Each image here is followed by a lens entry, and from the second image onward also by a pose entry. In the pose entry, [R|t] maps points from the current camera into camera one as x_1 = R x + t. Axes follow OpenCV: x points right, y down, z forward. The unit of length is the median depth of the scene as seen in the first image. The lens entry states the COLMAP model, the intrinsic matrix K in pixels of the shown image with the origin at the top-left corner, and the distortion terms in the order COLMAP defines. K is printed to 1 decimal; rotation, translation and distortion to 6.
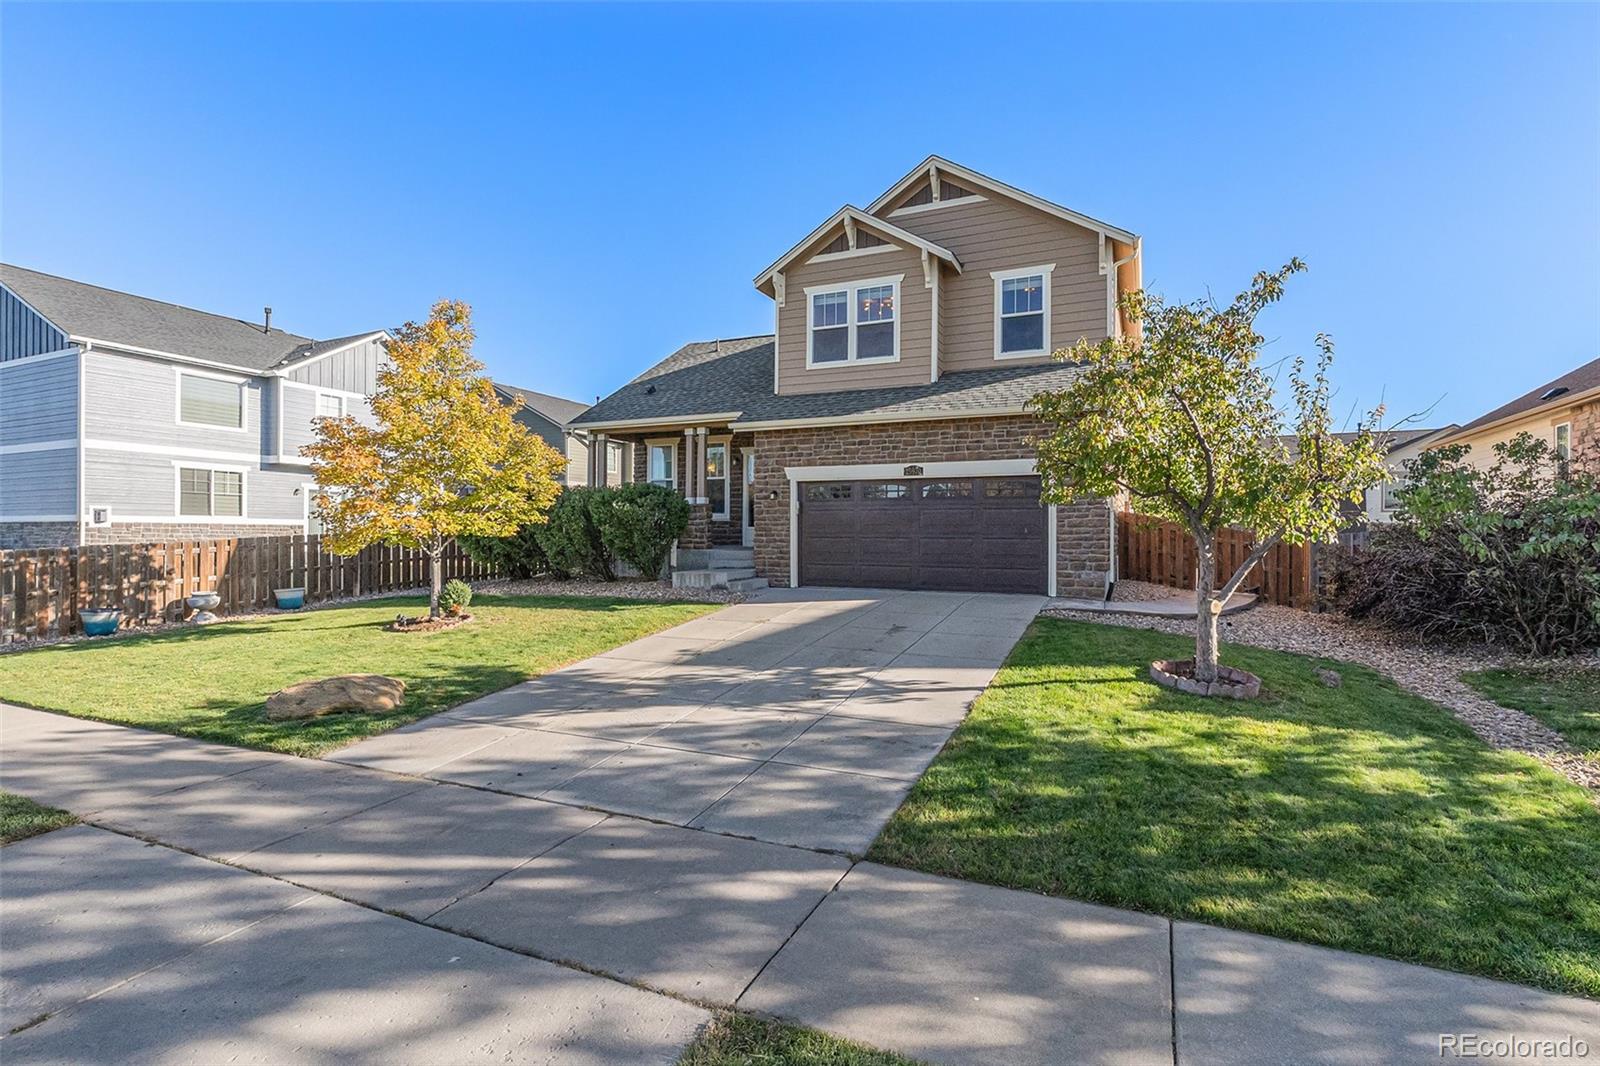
lens RADIAL K [[767.6, 0, 800.0], [0, 767.6, 533.0], [0, 0, 1]] dist [0.003903, 0.000390]
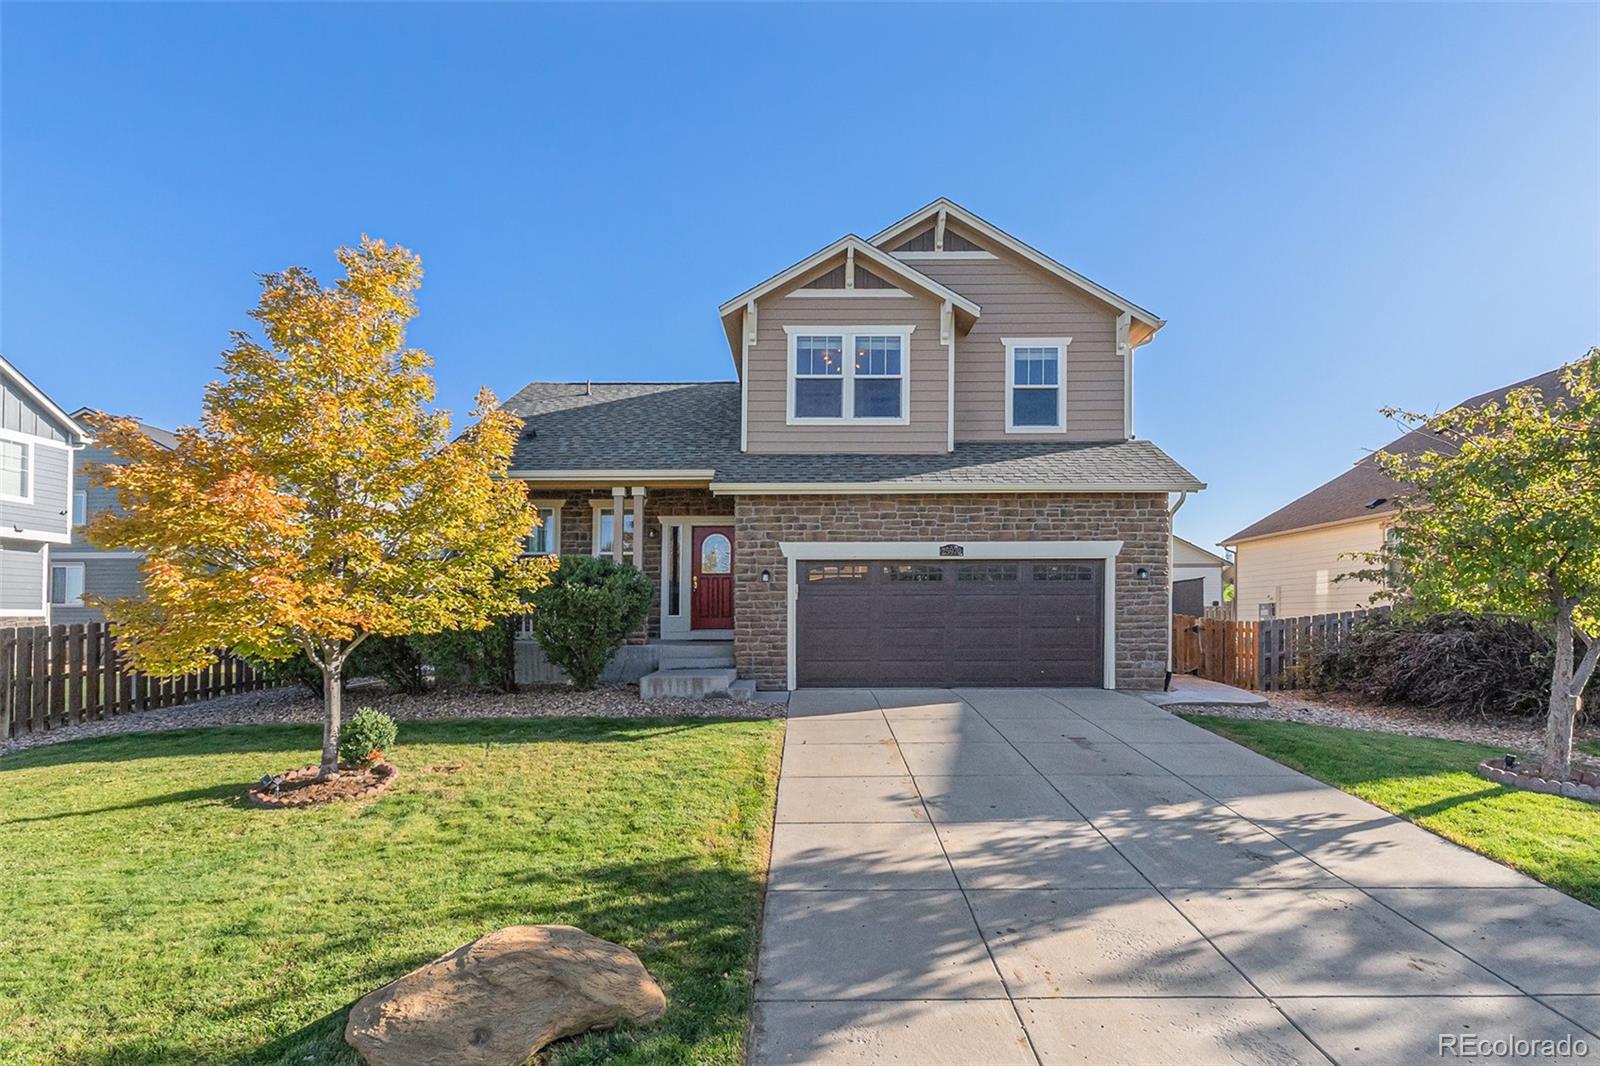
lens RADIAL K [[757.4, 0, 799.9], [0, 757.4, 608.6], [0, 0, 1]] dist [0.002507, 0.000484]
pose [[0.905687, -0.003290, 0.423934, -0.353057], [0.007621, 0.999935, -0.008521, -0.008793], [-0.423878, 0.010948, 0.905653, 0.281142]]
